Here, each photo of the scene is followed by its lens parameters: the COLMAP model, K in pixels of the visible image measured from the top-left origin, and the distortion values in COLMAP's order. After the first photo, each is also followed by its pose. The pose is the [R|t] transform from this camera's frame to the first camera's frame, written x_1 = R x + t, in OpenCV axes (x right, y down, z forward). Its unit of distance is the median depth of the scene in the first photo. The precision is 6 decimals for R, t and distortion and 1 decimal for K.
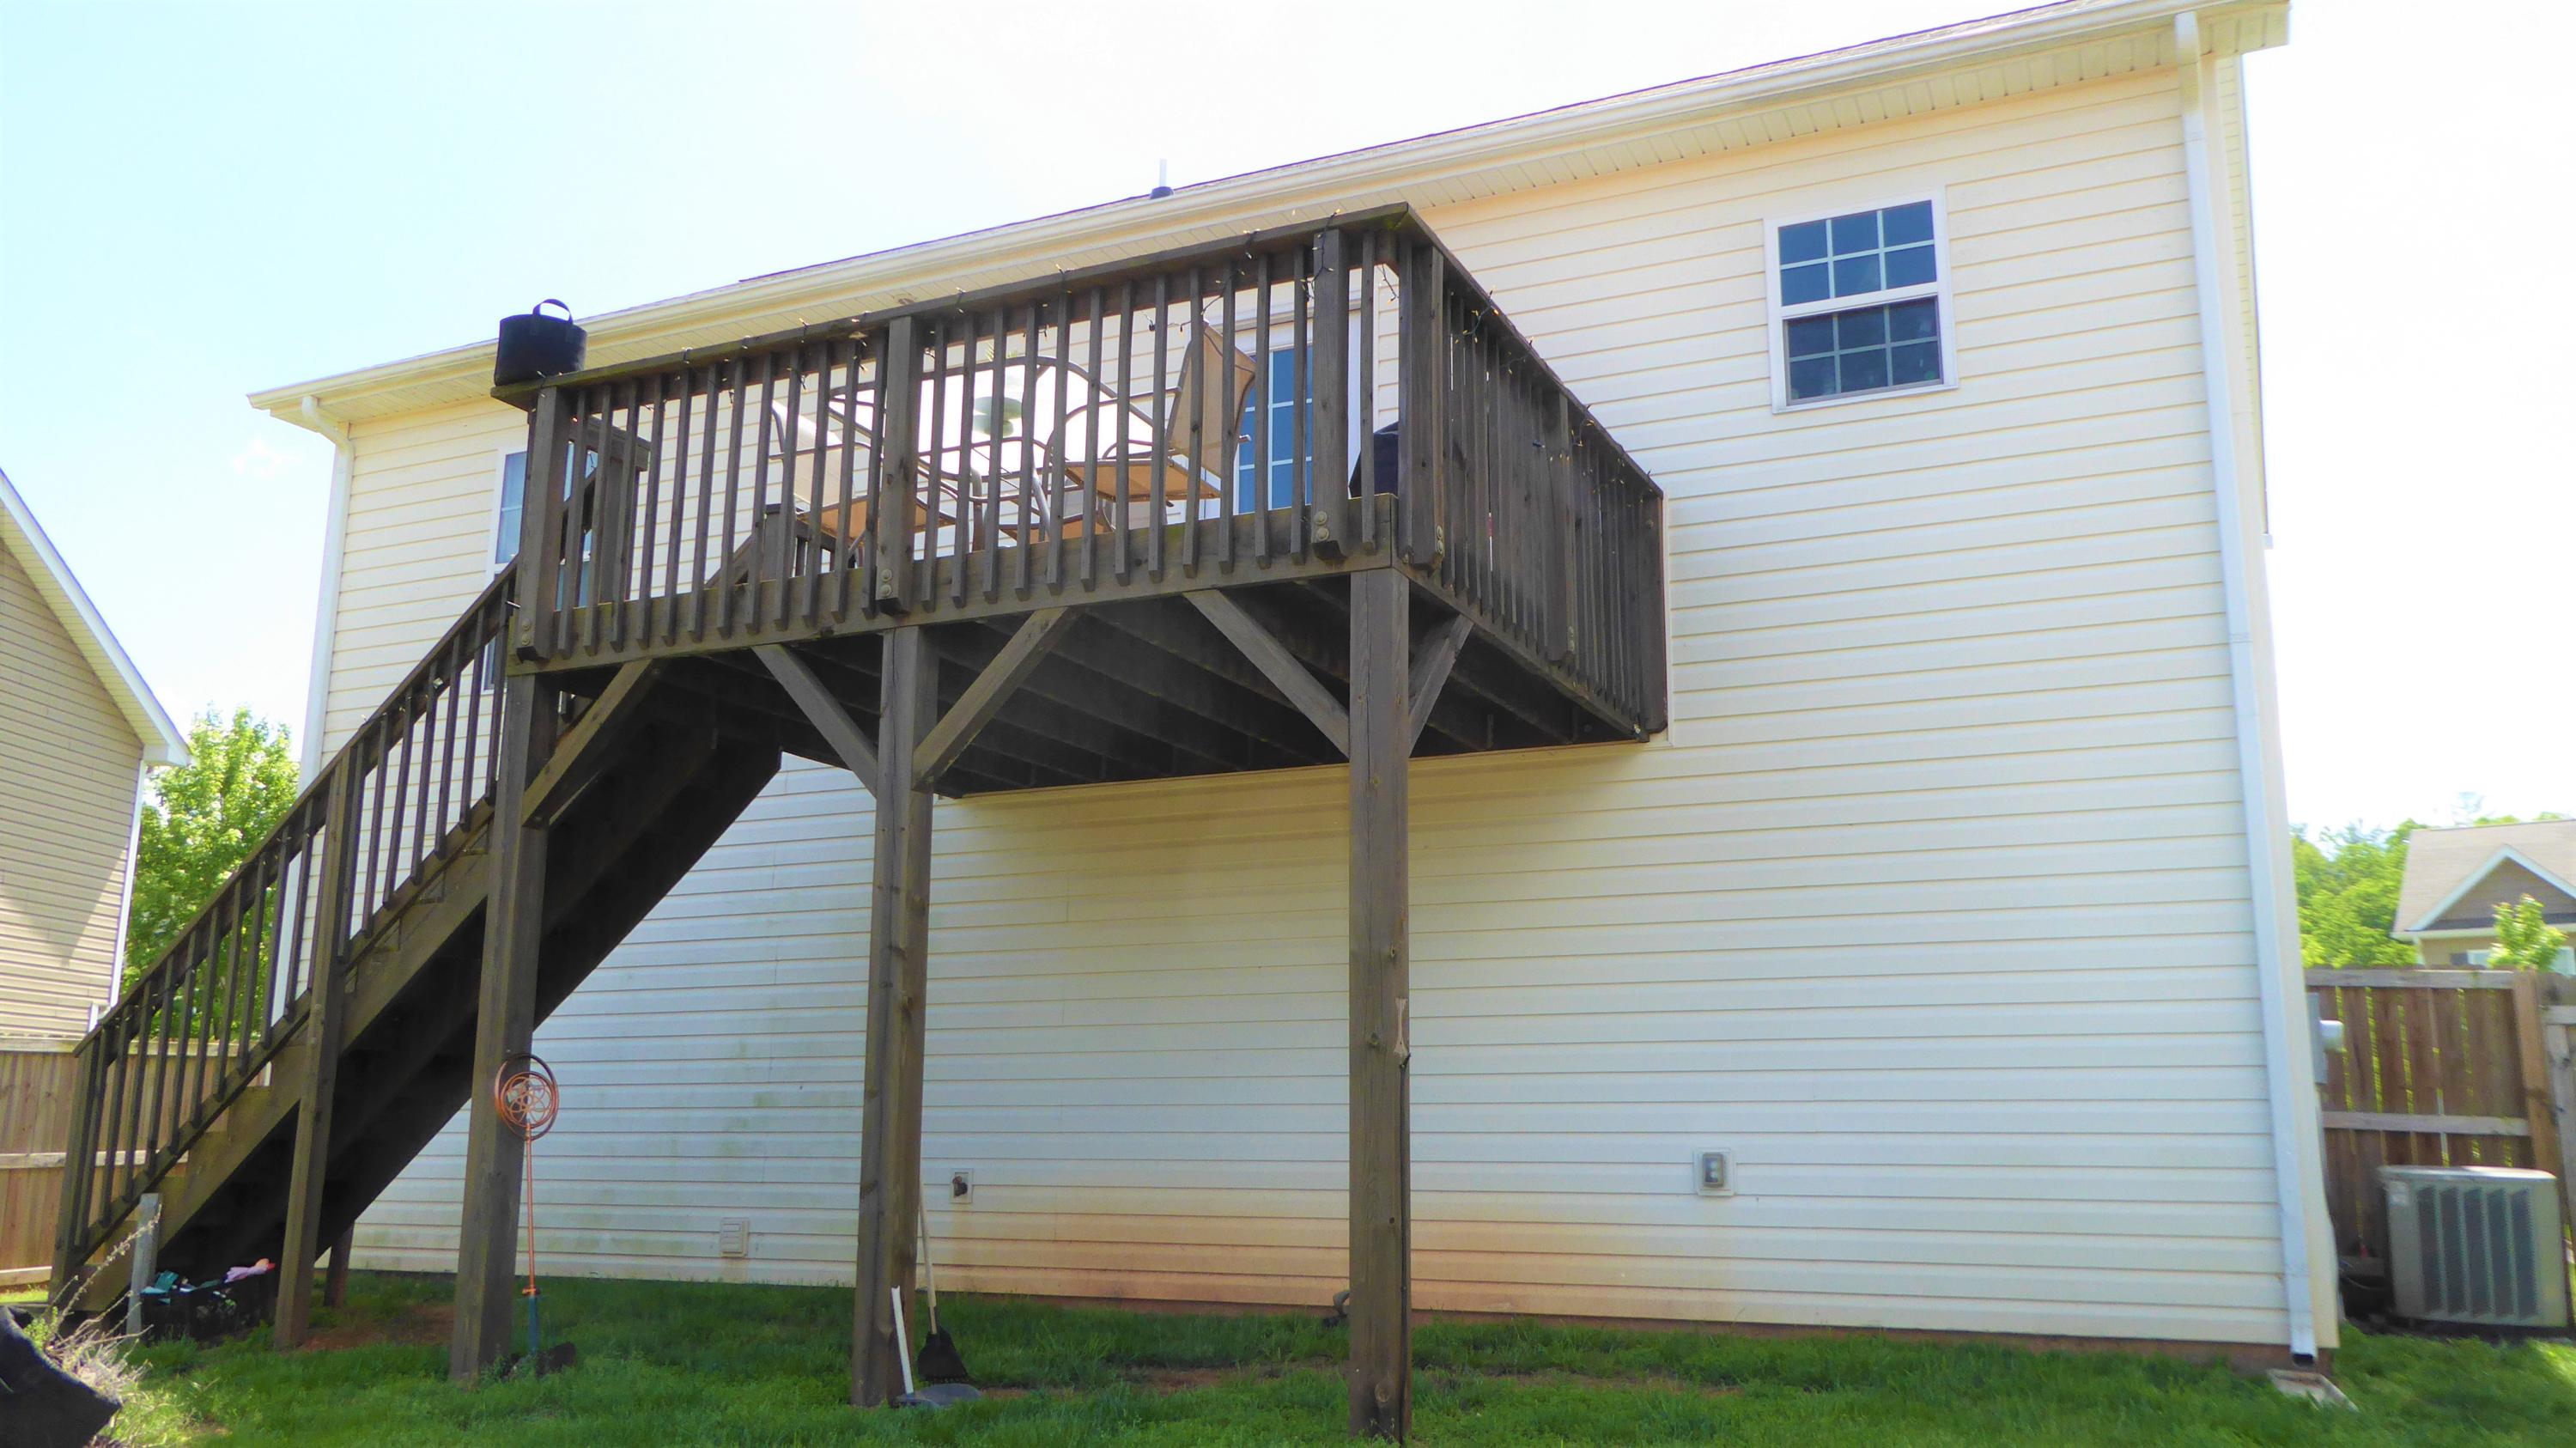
lens RADIAL K [[2050.7, 0, 1292.0], [0, 2050.7, 737.0], [0, 0, 1]] dist [0.002473, 0.001372]
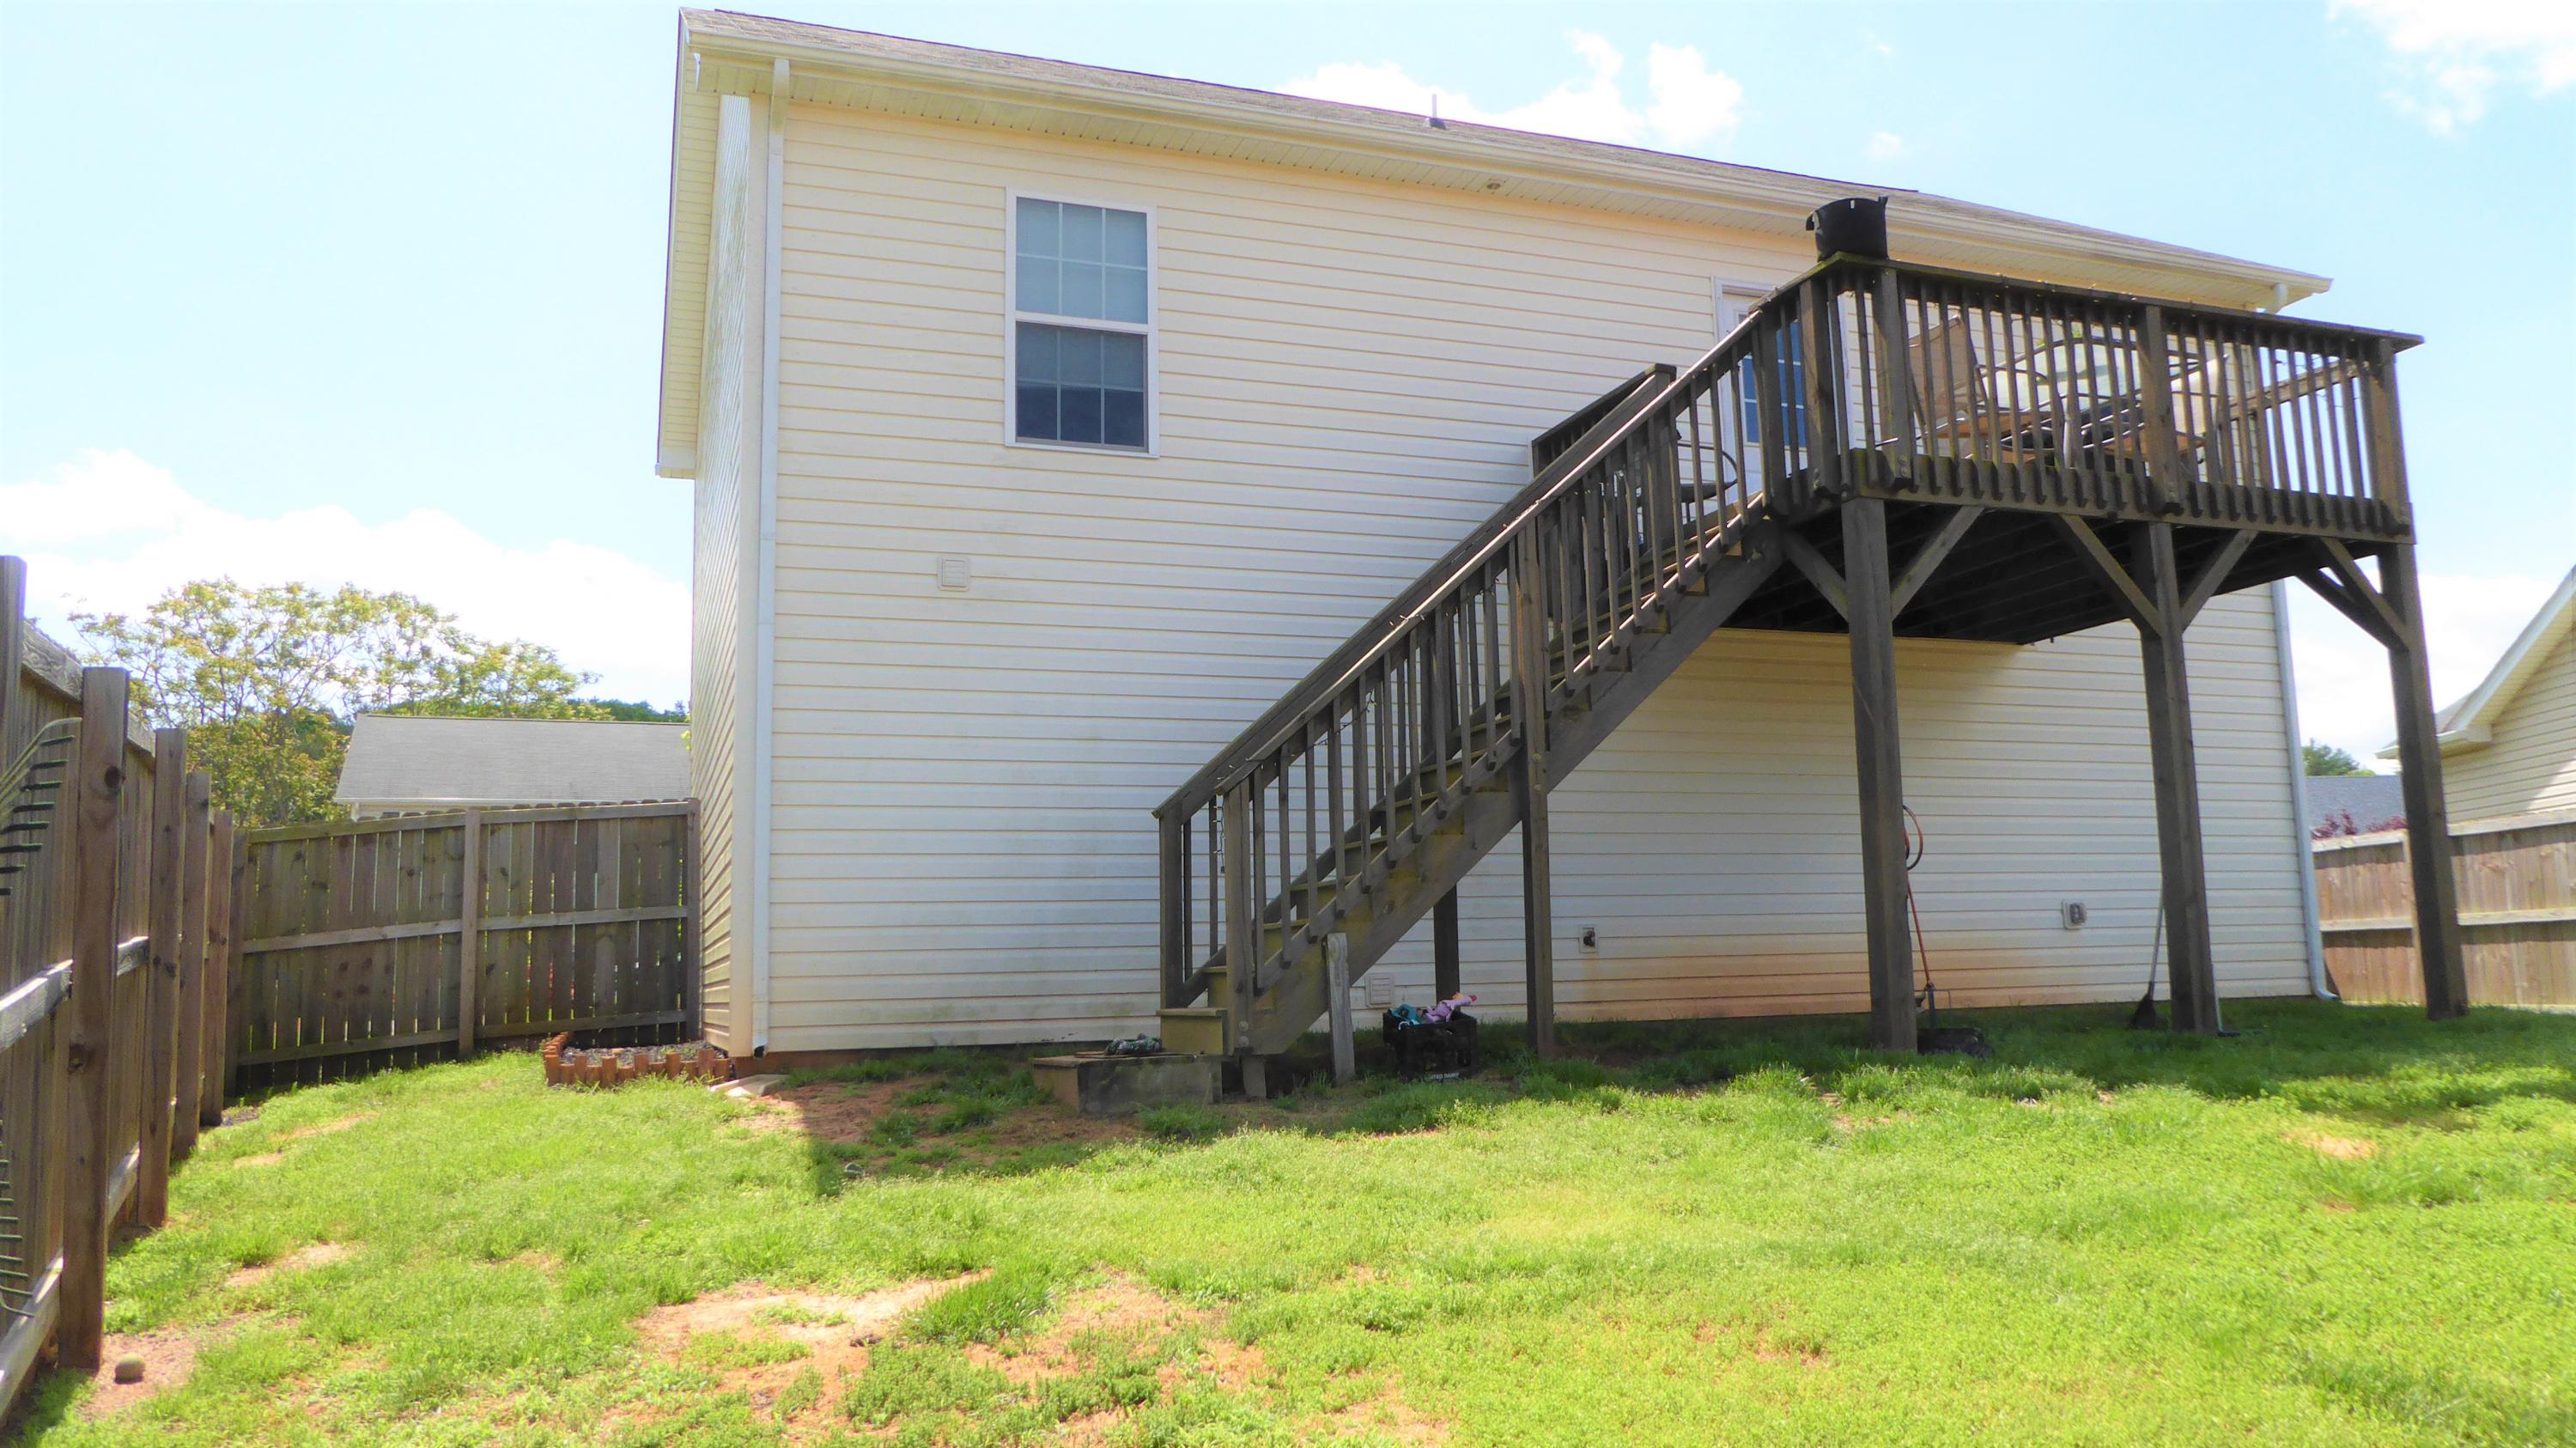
lens RADIAL K [[1860.9, 0, 1289.8], [0, 1860.9, 714.6], [0, 0, 1]] dist [-0.022296, 0.010344]
pose [[0.691634, 0.082920, 0.717472, -1.302395], [-0.113589, 0.993514, -0.005325, 0.133831], [-0.713260, -0.077814, 0.696567, 0.434213]]
